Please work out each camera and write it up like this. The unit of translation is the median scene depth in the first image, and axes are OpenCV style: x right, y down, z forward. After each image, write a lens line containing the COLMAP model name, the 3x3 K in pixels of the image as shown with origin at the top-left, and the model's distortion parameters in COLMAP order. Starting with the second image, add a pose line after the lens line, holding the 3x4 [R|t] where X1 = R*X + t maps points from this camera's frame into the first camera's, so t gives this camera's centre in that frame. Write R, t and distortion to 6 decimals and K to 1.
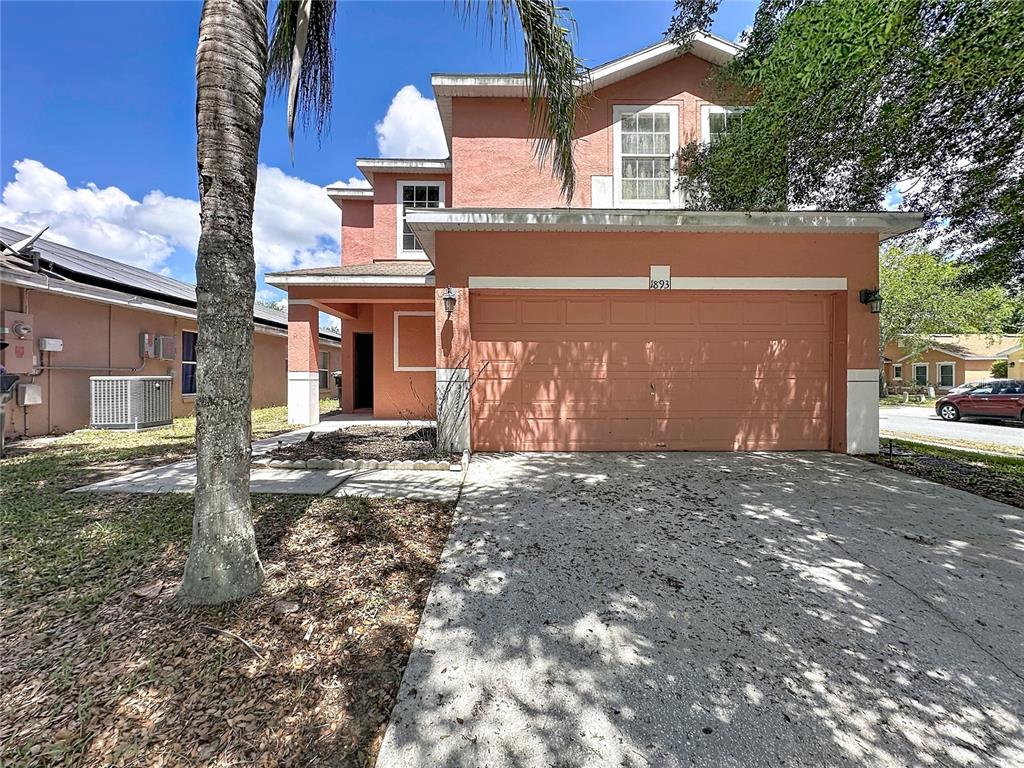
lens RADIAL K [[418.7, 0, 514.7], [0, 418.7, 380.9], [0, 0, 1]] dist [-0.002865, -0.000214]
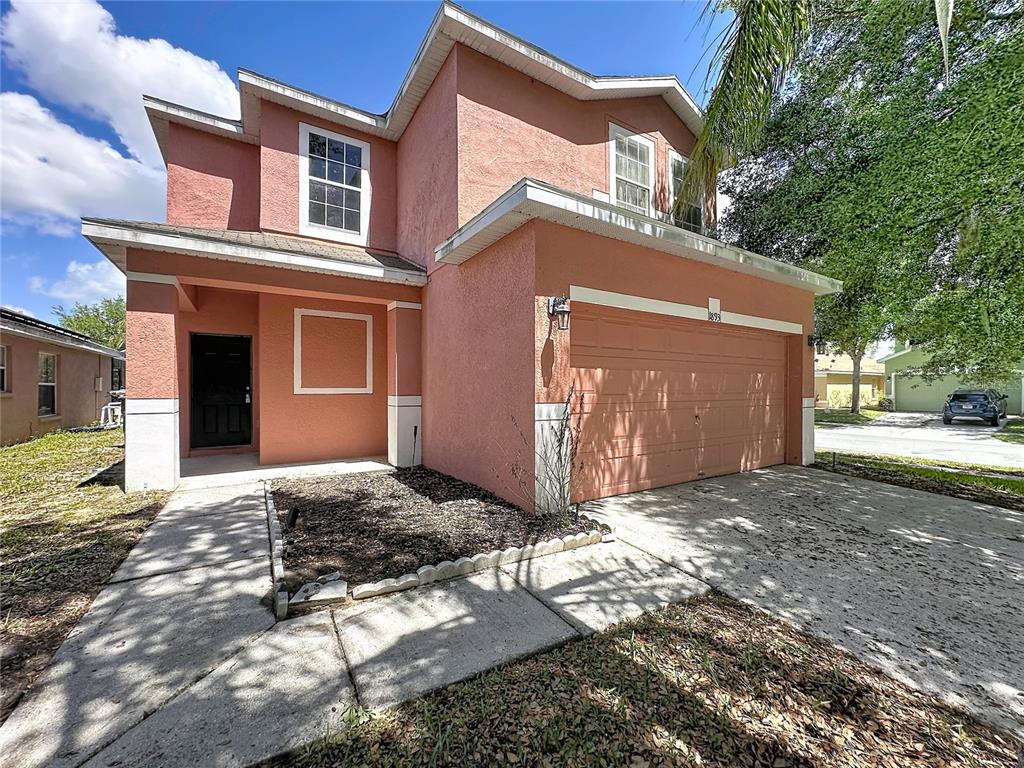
lens RADIAL K [[418.7, 0, 513.8], [0, 418.7, 389.4], [0, 0, 1]] dist [-0.002865, -0.000214]
pose [[0.855394, 0.000406, 0.517977, -0.573077], [0.000225, 0.999999, -0.001156, -0.050562], [-0.517977, 0.001105, 0.855394, 0.366143]]
